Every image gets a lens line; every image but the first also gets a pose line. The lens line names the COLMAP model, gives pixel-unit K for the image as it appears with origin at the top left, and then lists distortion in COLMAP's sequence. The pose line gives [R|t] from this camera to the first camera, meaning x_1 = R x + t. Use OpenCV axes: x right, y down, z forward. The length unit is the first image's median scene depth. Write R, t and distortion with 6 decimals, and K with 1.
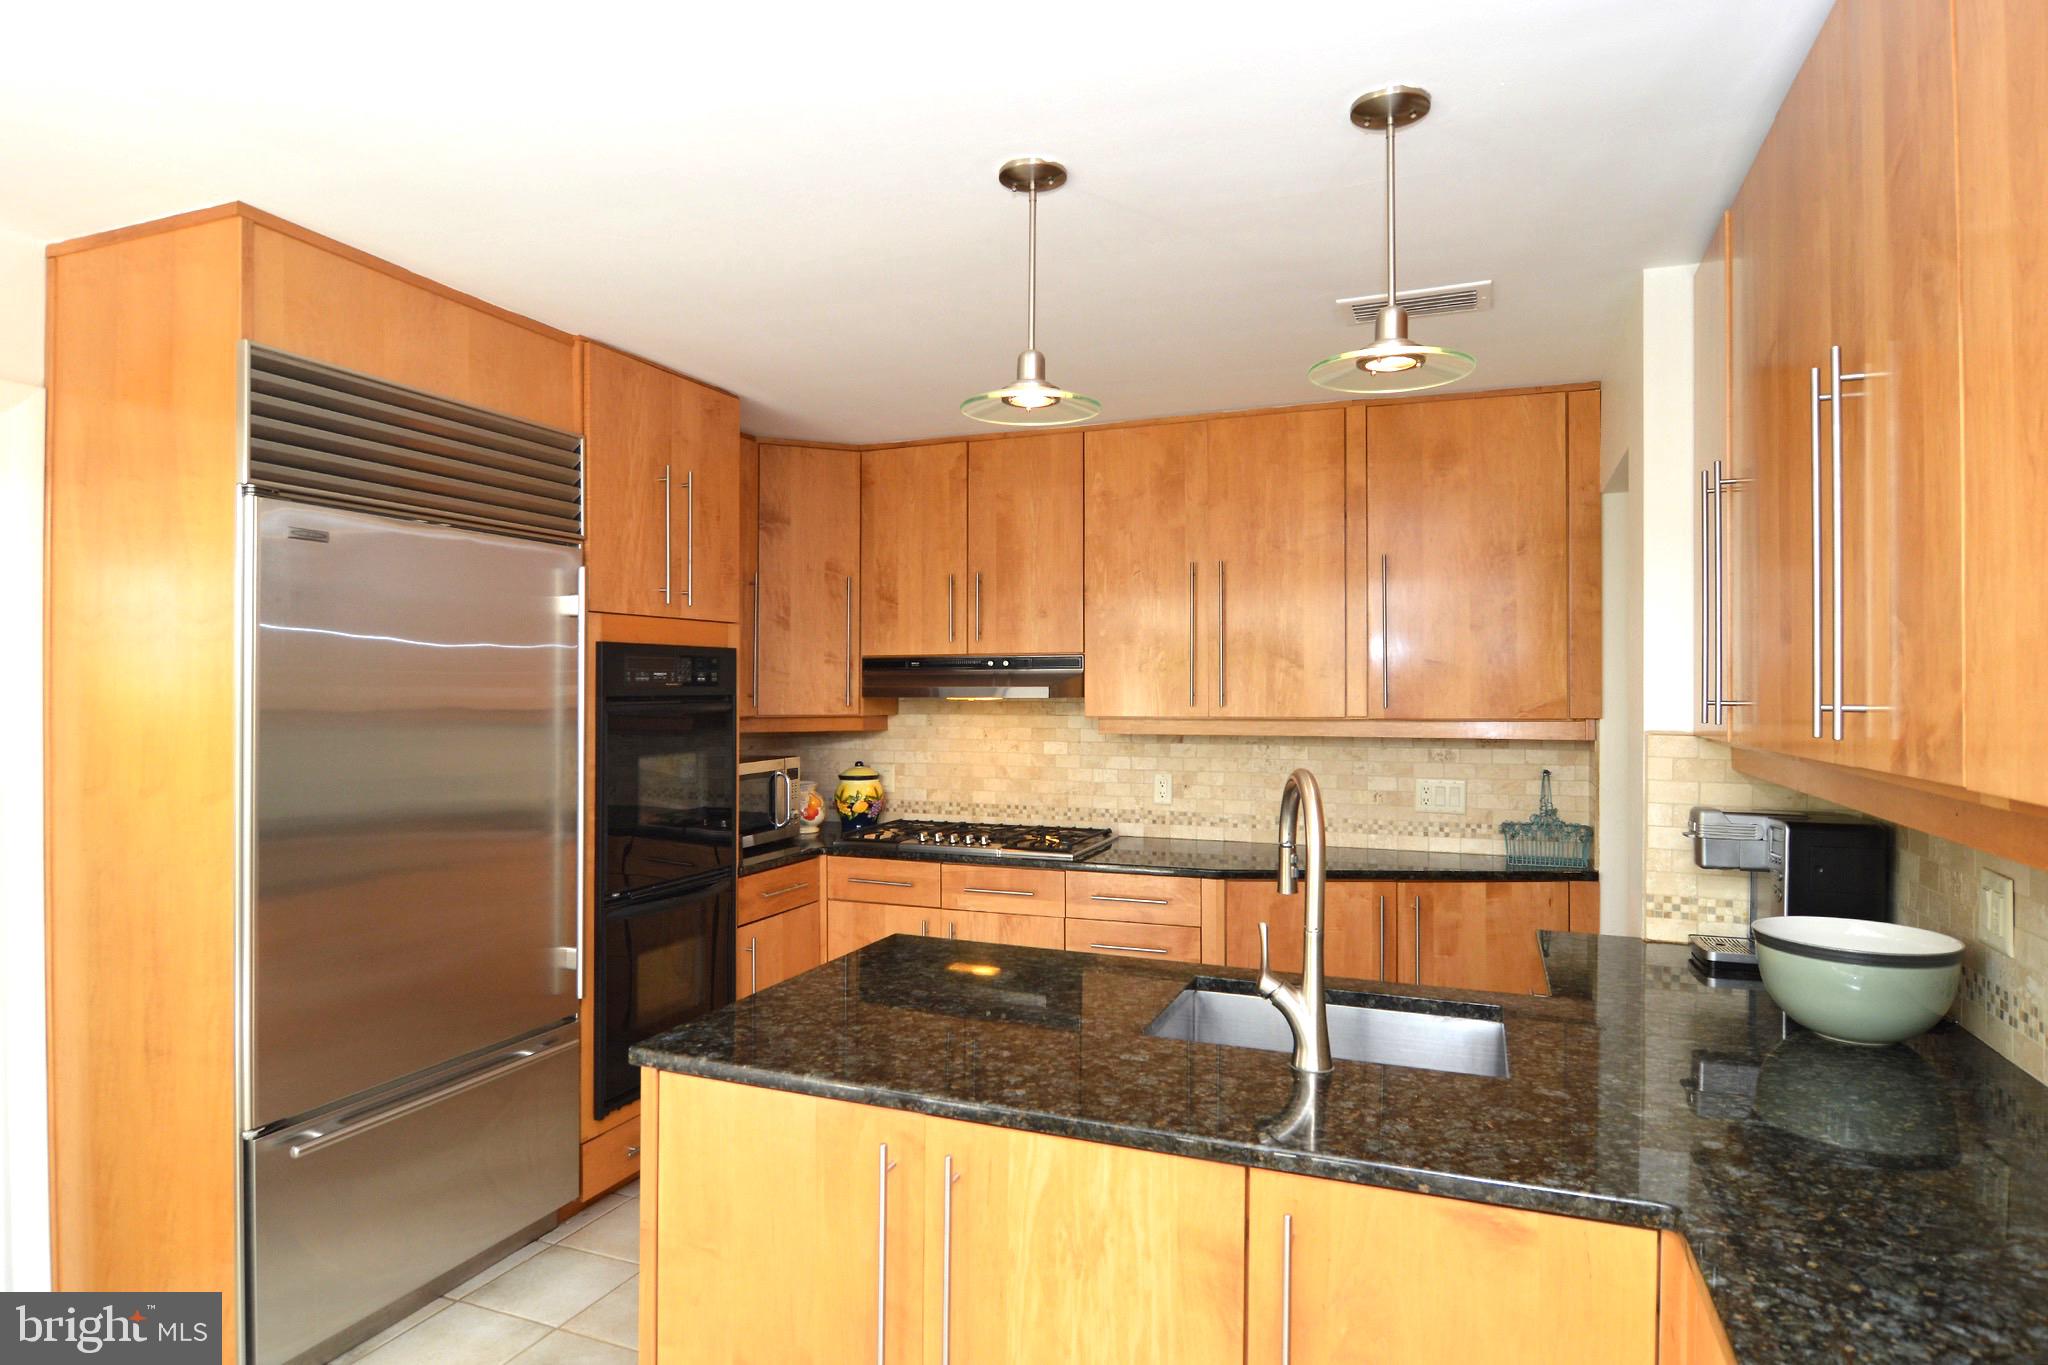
lens RADIAL K [[1156.1, 0, 1029.2], [0, 1156.1, 675.5], [0, 0, 1]] dist [0.001153, -0.001776]
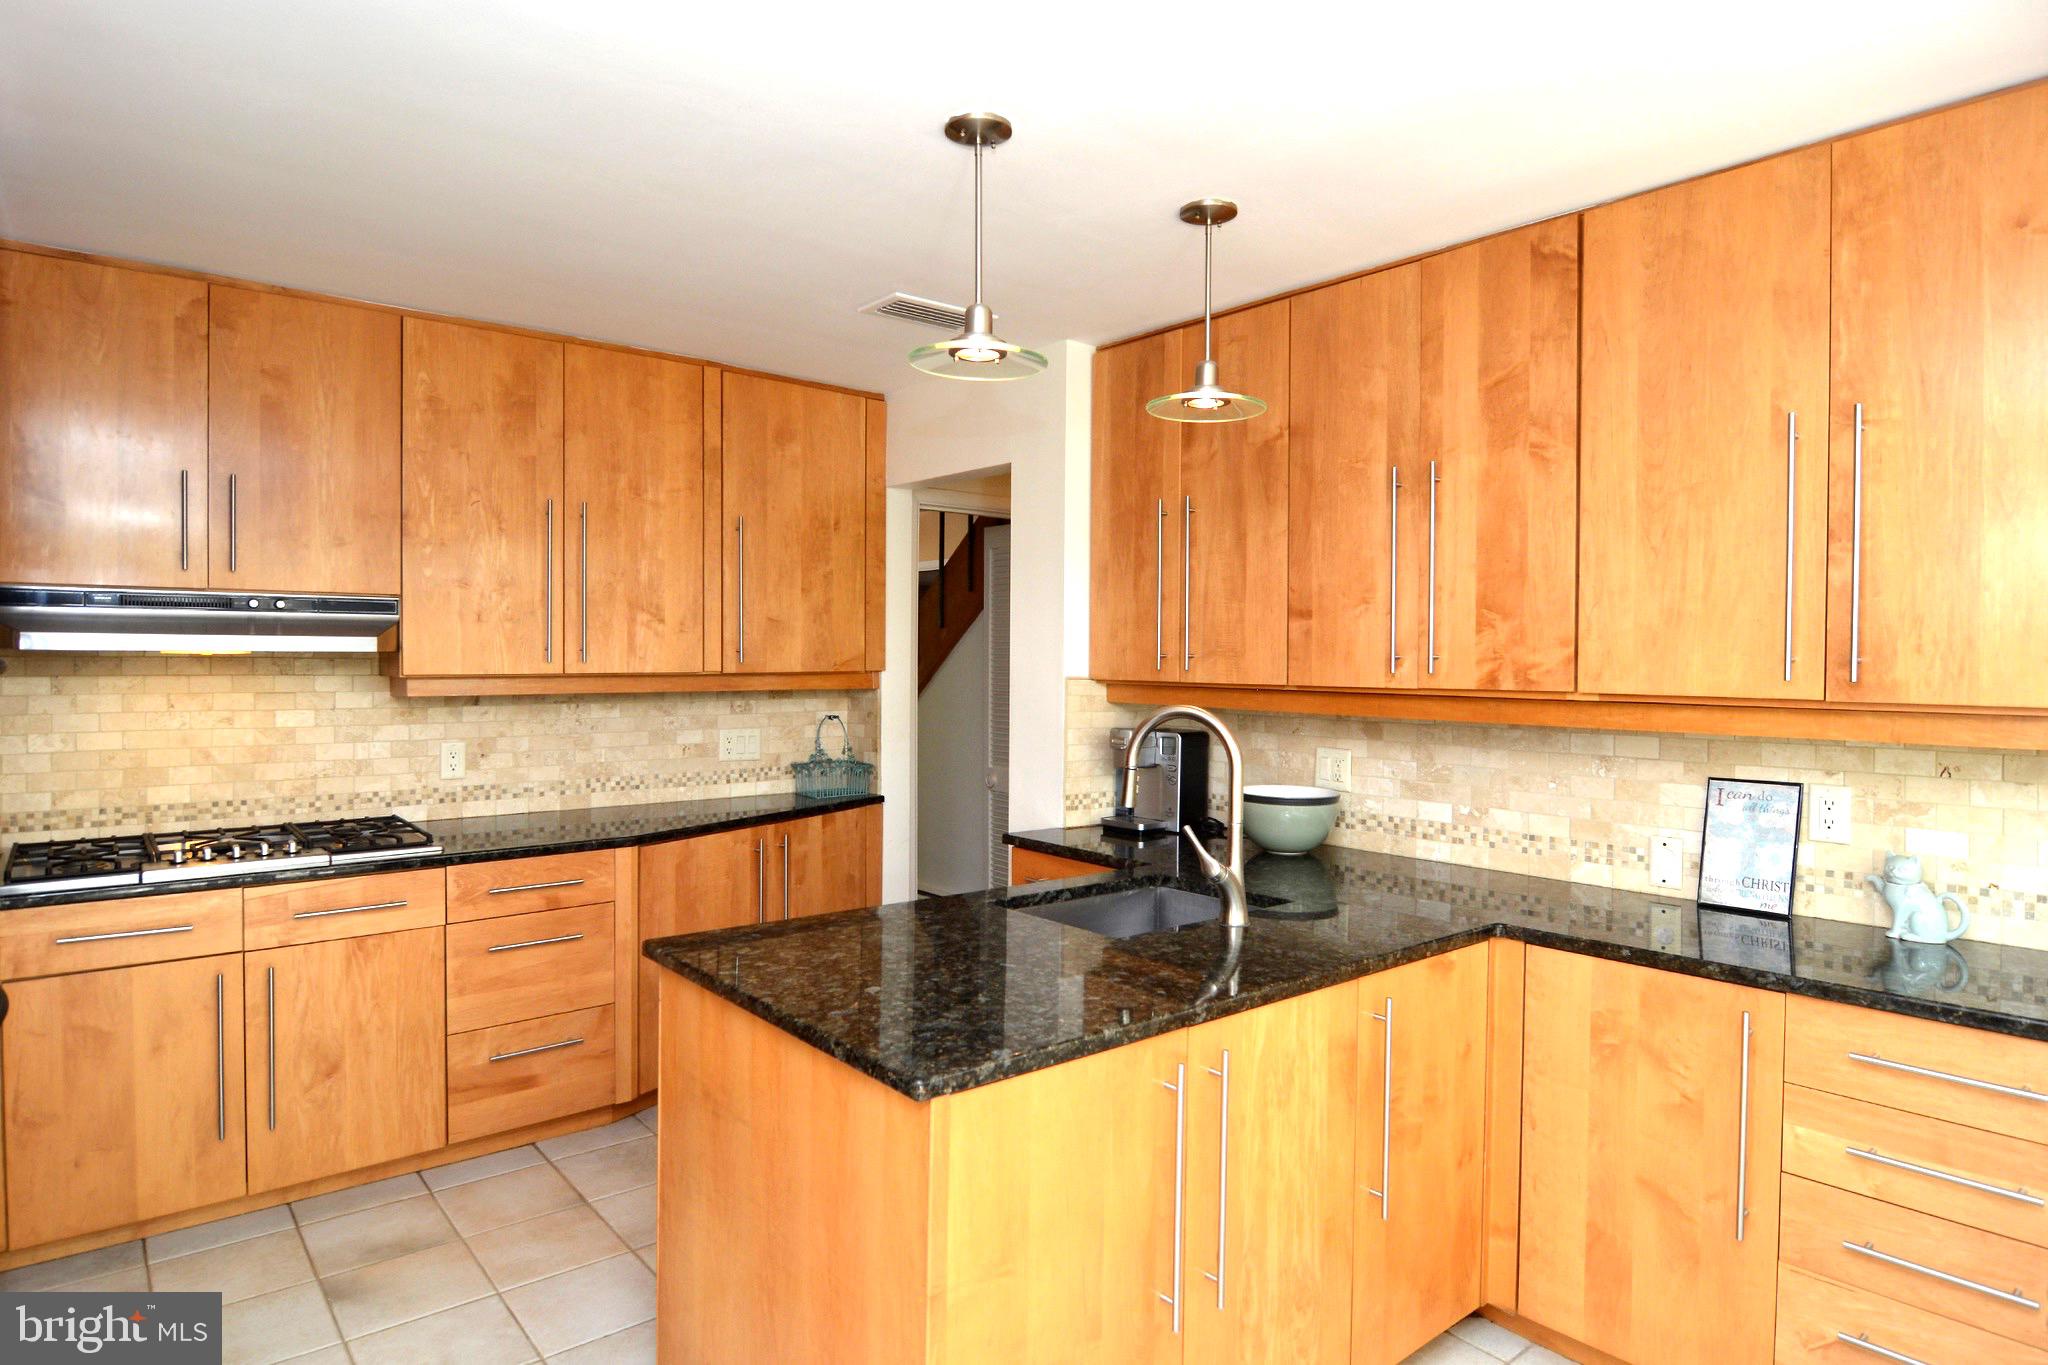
lens RADIAL K [[1156.1, 0, 1029.2], [0, 1156.1, 675.5], [0, 0, 1]] dist [0.001153, -0.001776]
pose [[0.487375, -0.013510, 0.873088, -0.445954], [-0.017959, 0.999514, 0.025491, 0.007420], [-0.873008, -0.028104, 0.486895, 0.239879]]
